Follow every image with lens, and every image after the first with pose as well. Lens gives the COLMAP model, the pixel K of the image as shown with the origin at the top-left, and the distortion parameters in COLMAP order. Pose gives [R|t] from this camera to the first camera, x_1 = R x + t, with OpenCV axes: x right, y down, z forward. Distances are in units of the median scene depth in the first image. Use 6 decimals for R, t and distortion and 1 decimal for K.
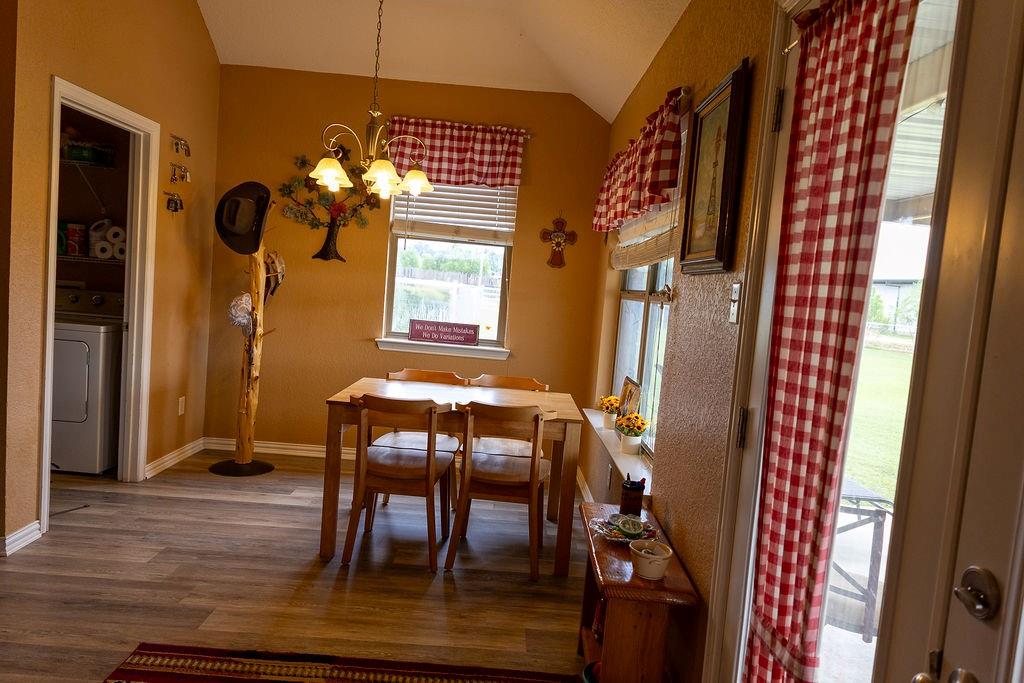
lens RADIAL K [[696.0, 0, 512.3], [0, 696.0, 342.3], [0, 0, 1]] dist [0.019513, -0.023614]
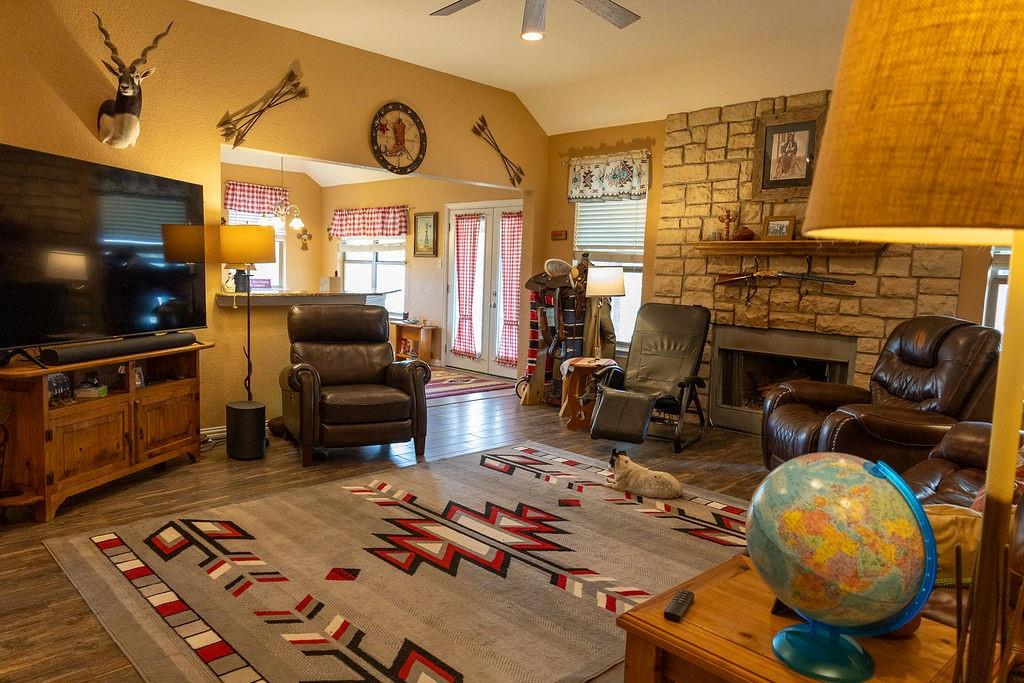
lens RADIAL K [[696.0, 0, 504.8], [0, 696.0, 339.1], [0, 0, 1]] dist [0.019513, -0.023614]
pose [[0.724134, -0.125163, 0.678206, -1.049128], [0.080899, 0.992020, 0.096699, 0.009517], [-0.684898, -0.015157, 0.728482, -1.095275]]
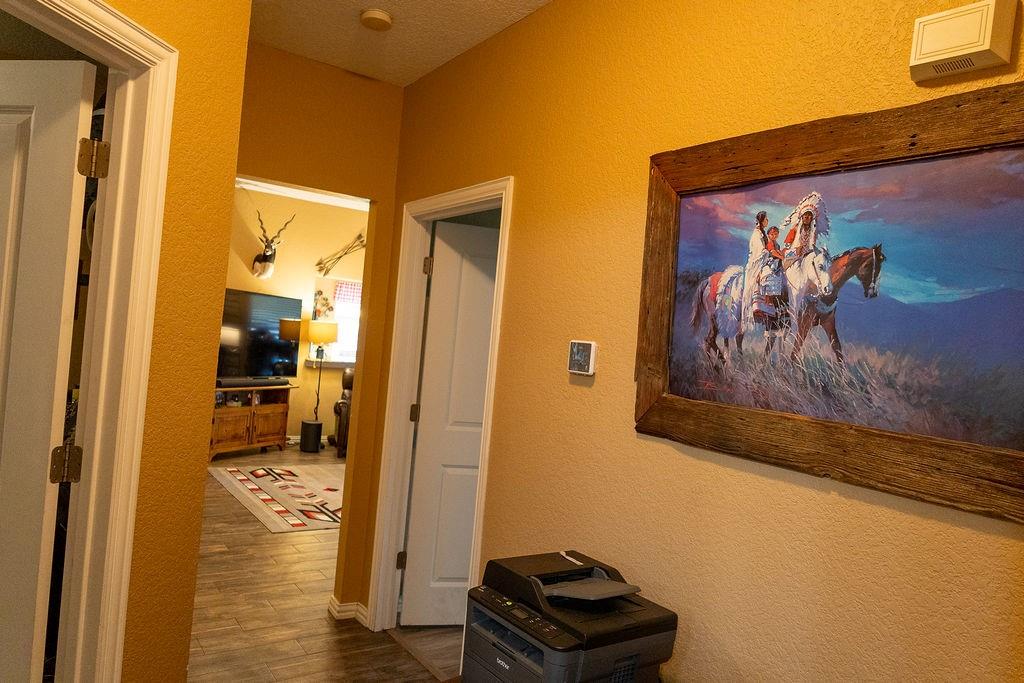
lens RADIAL K [[696.0, 0, 511.7], [0, 696.0, 342.2], [0, 0, 1]] dist [0.019513, -0.023614]
pose [[0.829078, -0.008097, 0.559074, -1.406815], [0.023526, 0.999515, -0.020412, 0.021038], [-0.558638, 0.030075, 0.828866, -2.705609]]
